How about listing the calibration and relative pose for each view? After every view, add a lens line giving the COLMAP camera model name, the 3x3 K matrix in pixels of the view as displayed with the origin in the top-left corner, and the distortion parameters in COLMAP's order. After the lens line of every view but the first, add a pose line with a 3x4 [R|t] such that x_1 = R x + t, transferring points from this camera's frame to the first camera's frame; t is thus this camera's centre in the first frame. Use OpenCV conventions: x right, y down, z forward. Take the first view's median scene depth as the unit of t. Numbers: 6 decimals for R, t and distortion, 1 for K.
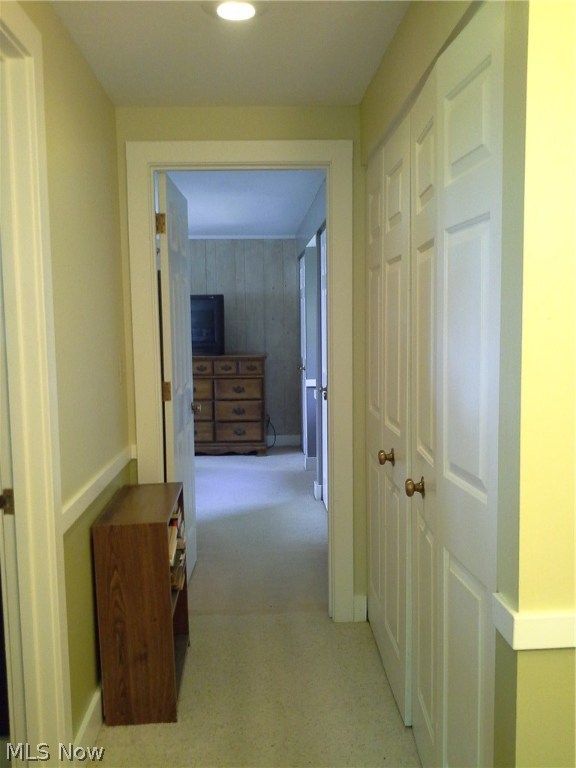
lens RADIAL K [[719.2, 0, 288.4], [0, 719.2, 384.5], [0, 0, 1]] dist [-0.006578, 0.000000]
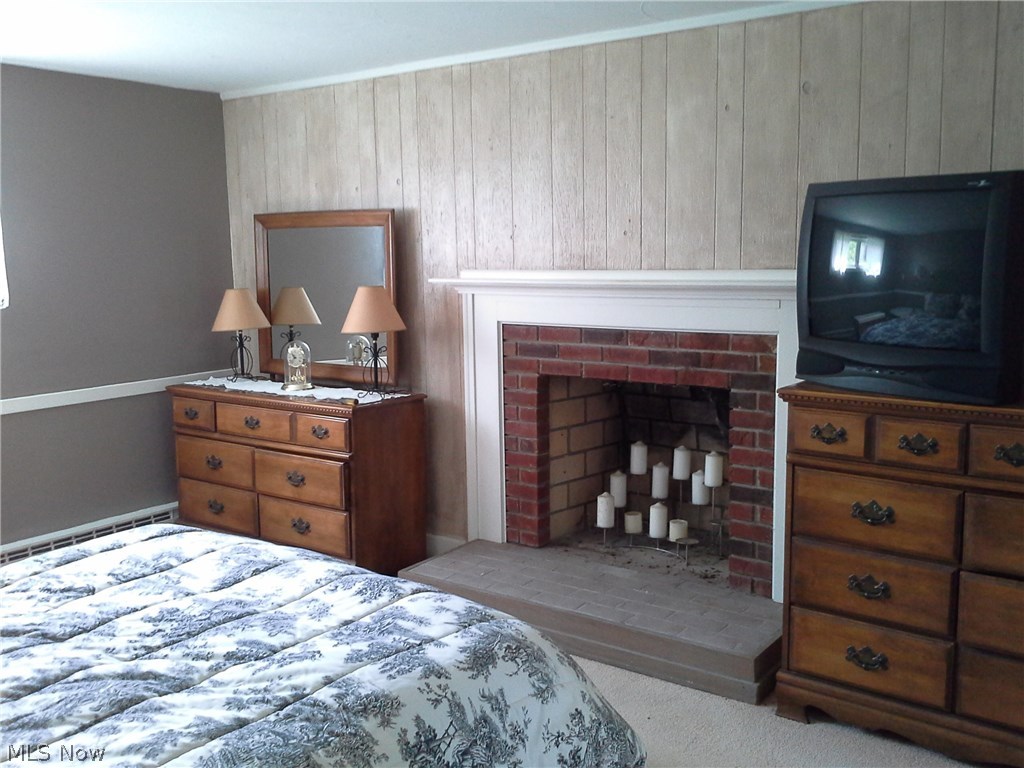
lens RADIAL K [[958.9, 0, 512.6], [0, 958.9, 383.7], [0, 0, 1]] dist [-0.006578, 0.000000]
pose [[0.786956, 0.089185, -0.610529, -0.022694], [-0.062925, 0.995940, 0.064376, -0.058761], [0.613792, -0.012244, 0.789373, 0.616083]]
